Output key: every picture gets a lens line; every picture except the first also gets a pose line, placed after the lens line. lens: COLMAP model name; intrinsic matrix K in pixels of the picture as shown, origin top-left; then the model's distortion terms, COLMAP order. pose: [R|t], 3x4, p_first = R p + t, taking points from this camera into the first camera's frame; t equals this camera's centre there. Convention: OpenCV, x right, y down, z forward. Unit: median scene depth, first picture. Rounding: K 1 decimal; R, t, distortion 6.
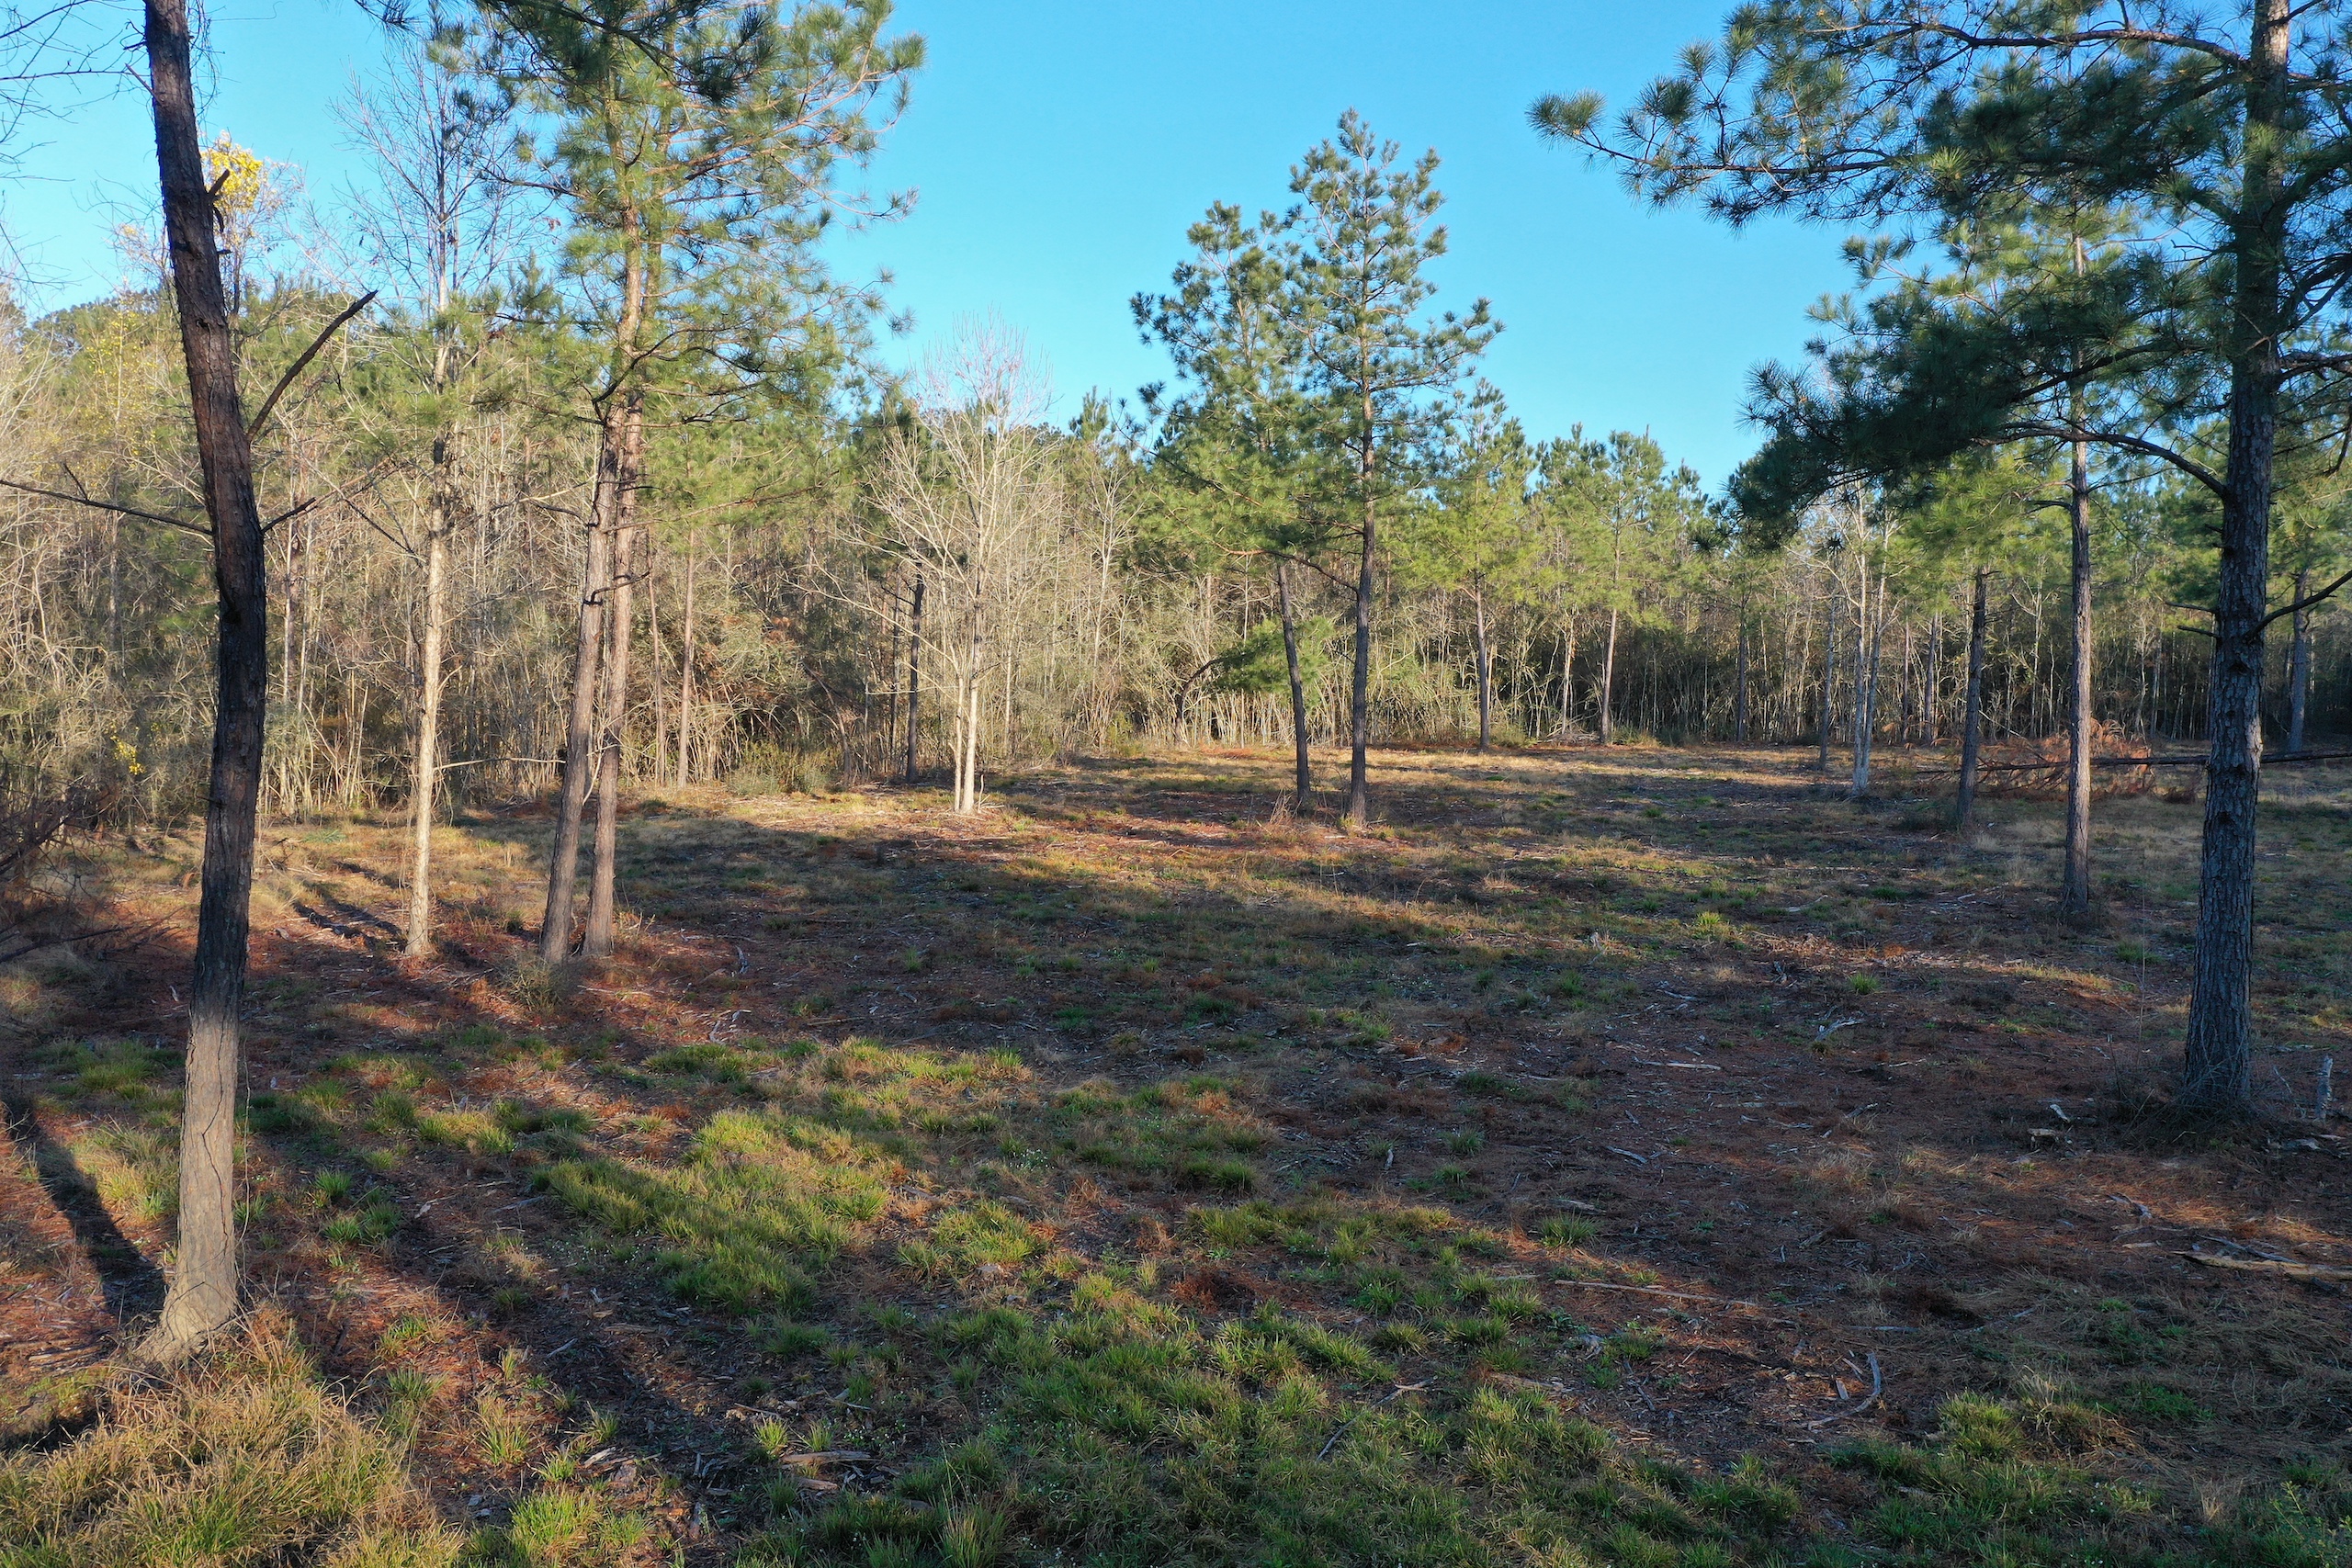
lens RADIAL K [[1868.3, 0, 1176.0], [0, 1868.3, 784.0], [0, 0, 1]] dist [0.011562, 0.009778]
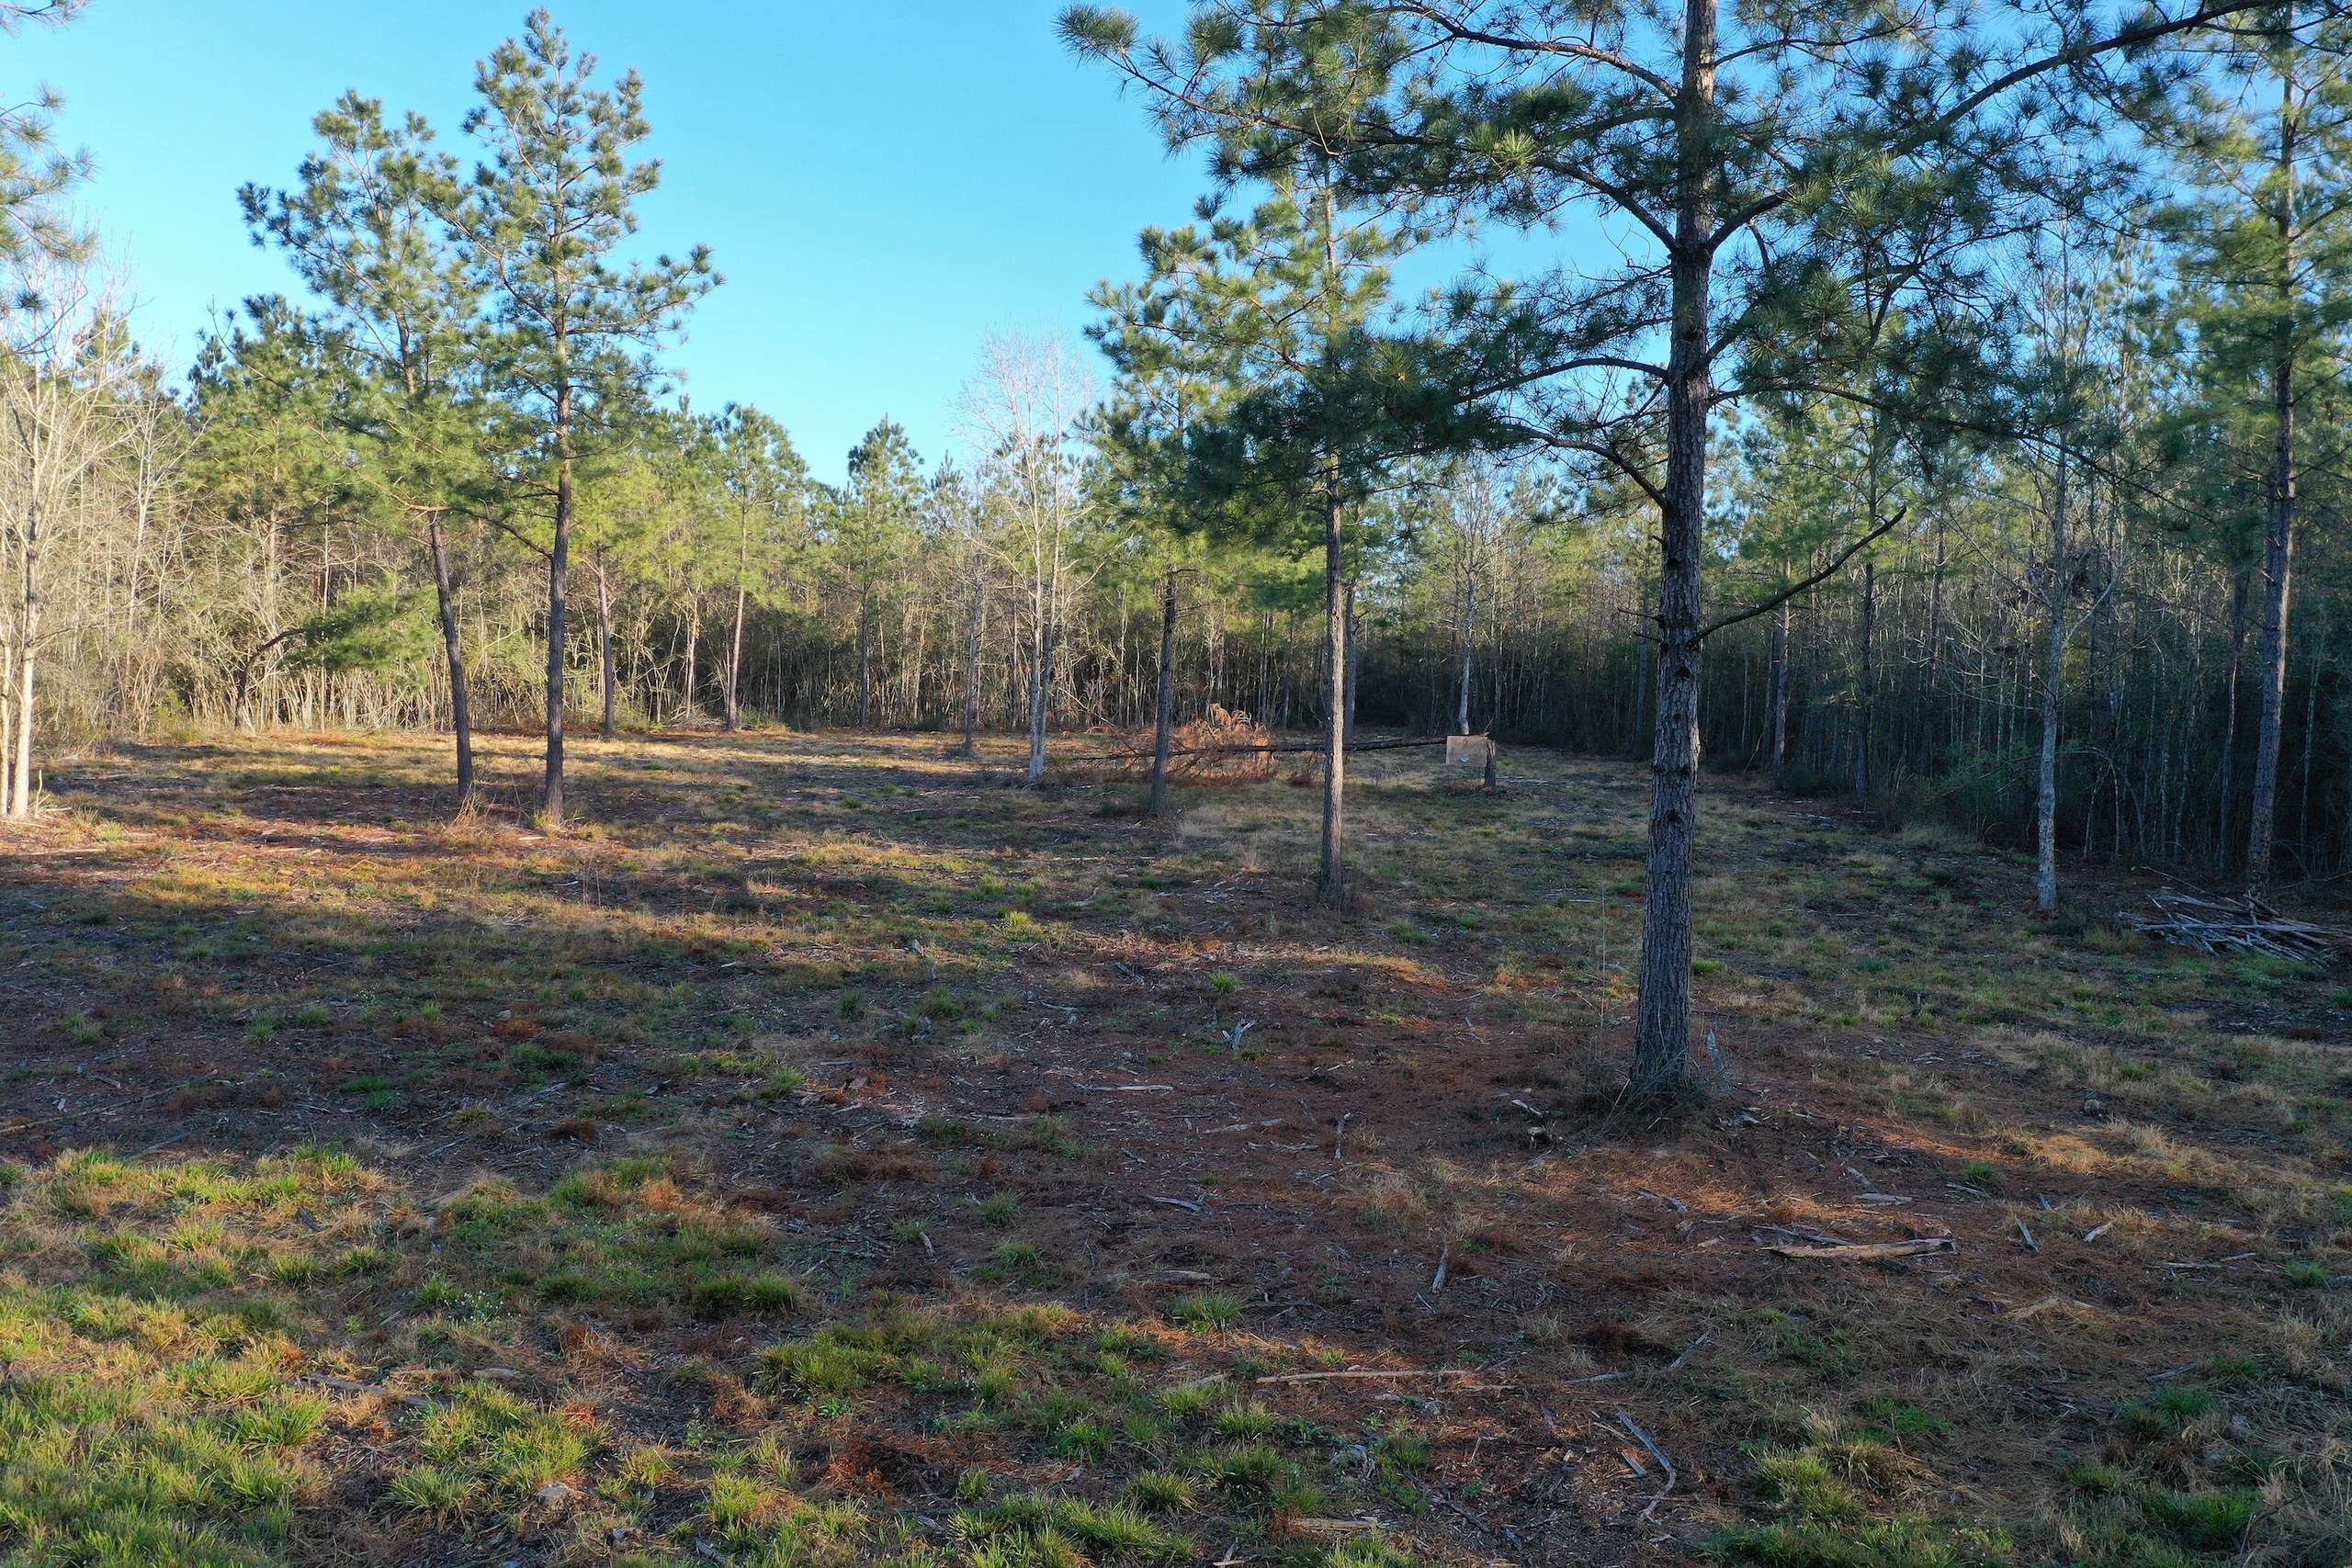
lens RADIAL K [[1868.3, 0, 1176.0], [0, 1868.3, 784.0], [0, 0, 1]] dist [0.011562, 0.009778]
pose [[0.875287, -0.011411, 0.483469, -0.074433], [0.006701, 0.999912, 0.011469, -0.005304], [-0.483557, -0.006799, 0.875286, 0.083443]]
